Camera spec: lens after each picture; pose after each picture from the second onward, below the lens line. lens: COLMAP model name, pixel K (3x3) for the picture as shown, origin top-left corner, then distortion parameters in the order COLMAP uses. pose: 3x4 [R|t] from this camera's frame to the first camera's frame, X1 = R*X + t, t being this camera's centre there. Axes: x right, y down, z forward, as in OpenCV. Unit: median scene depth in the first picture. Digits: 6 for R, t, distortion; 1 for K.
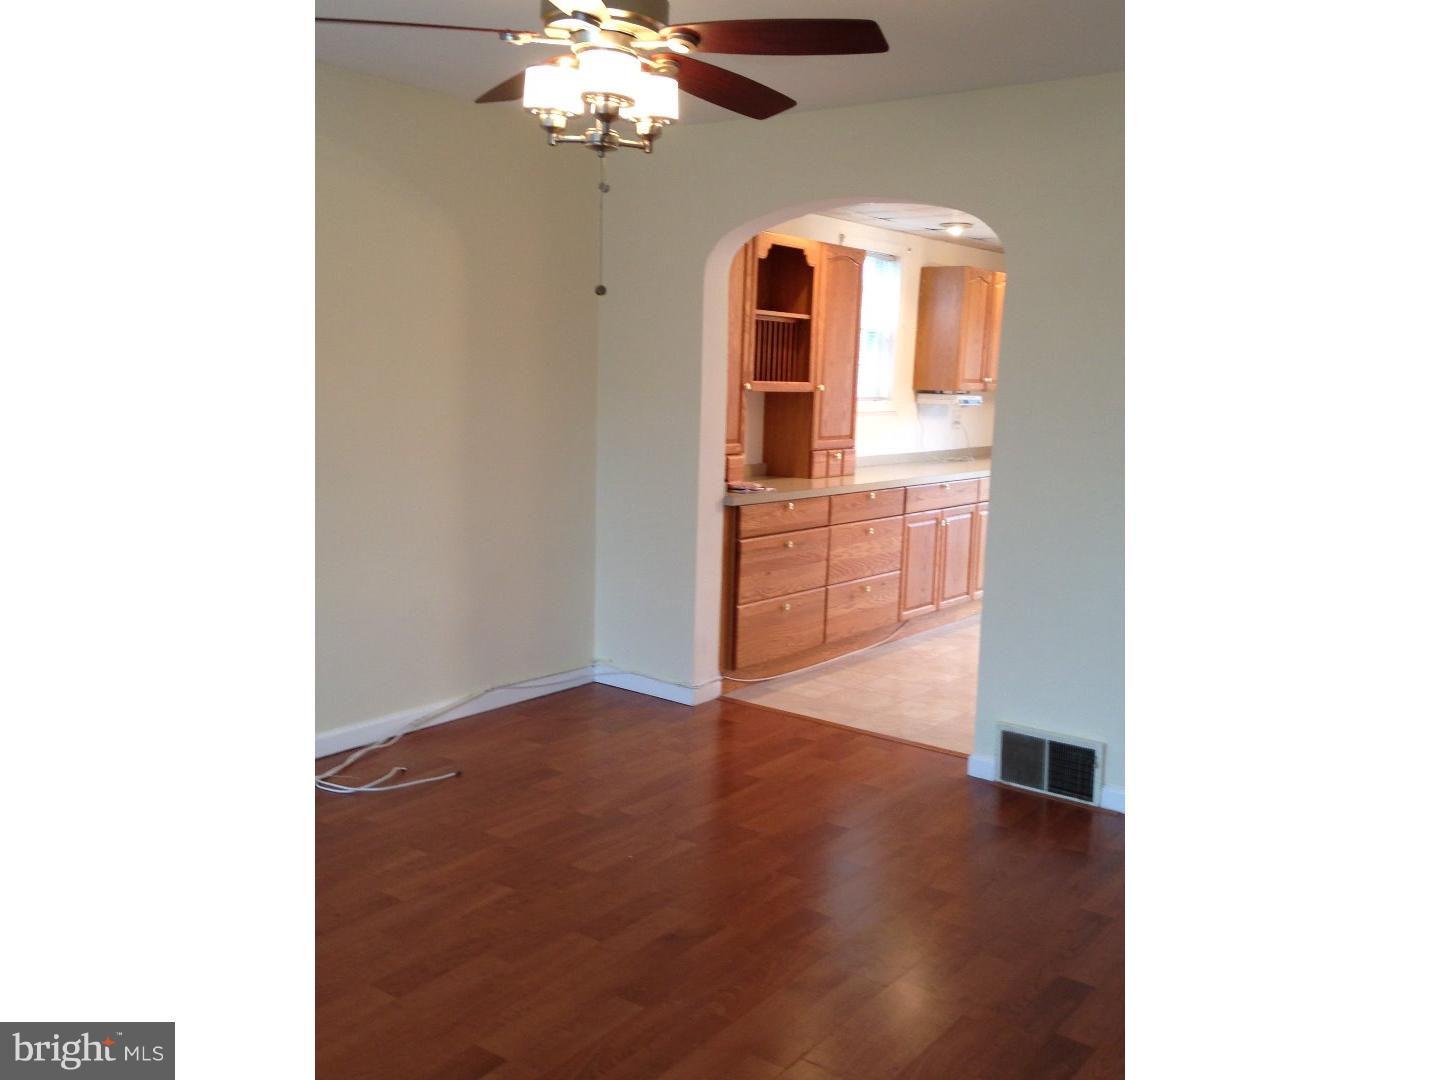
lens RADIAL K [[1697.8, 0, 720.5], [0, 1697.8, 543.4], [0, 0, 1]] dist [0.129068, 0.000000]
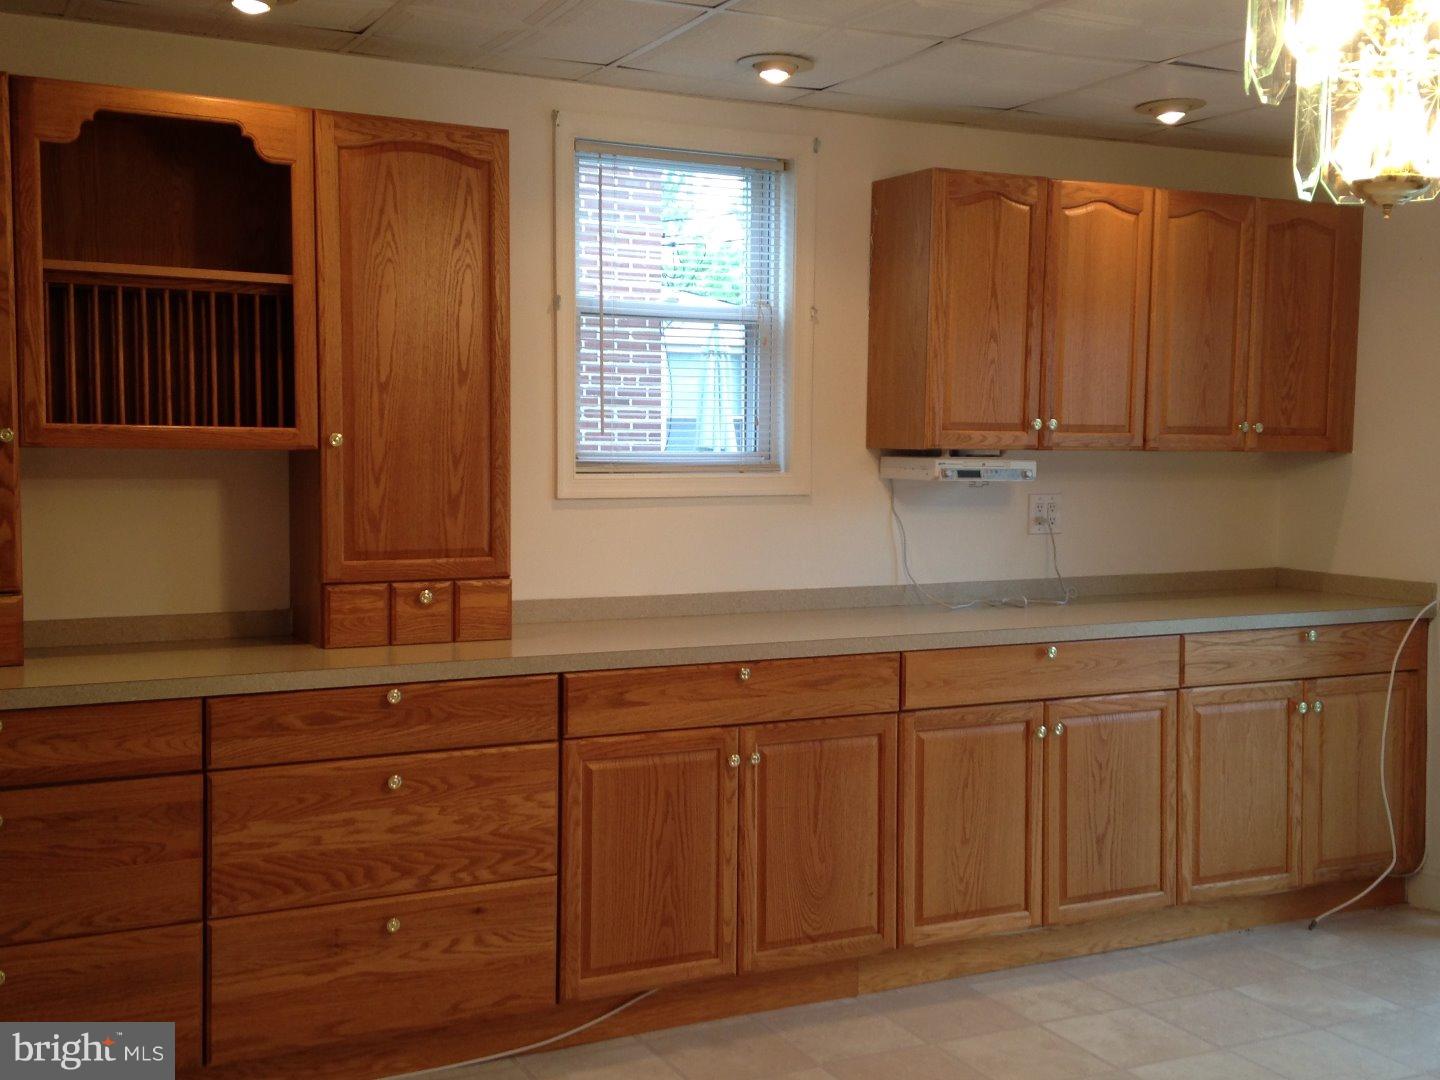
lens RADIAL K [[1697.8, 0, 699.8], [0, 1697.8, 476.4], [0, 0, 1]] dist [0.129068, 0.000000]
pose [[0.843269, -0.003022, -0.537483, 0.361095], [-0.043318, 0.996349, -0.073565, -0.052201], [0.535743, 0.085317, 0.840060, 0.660548]]
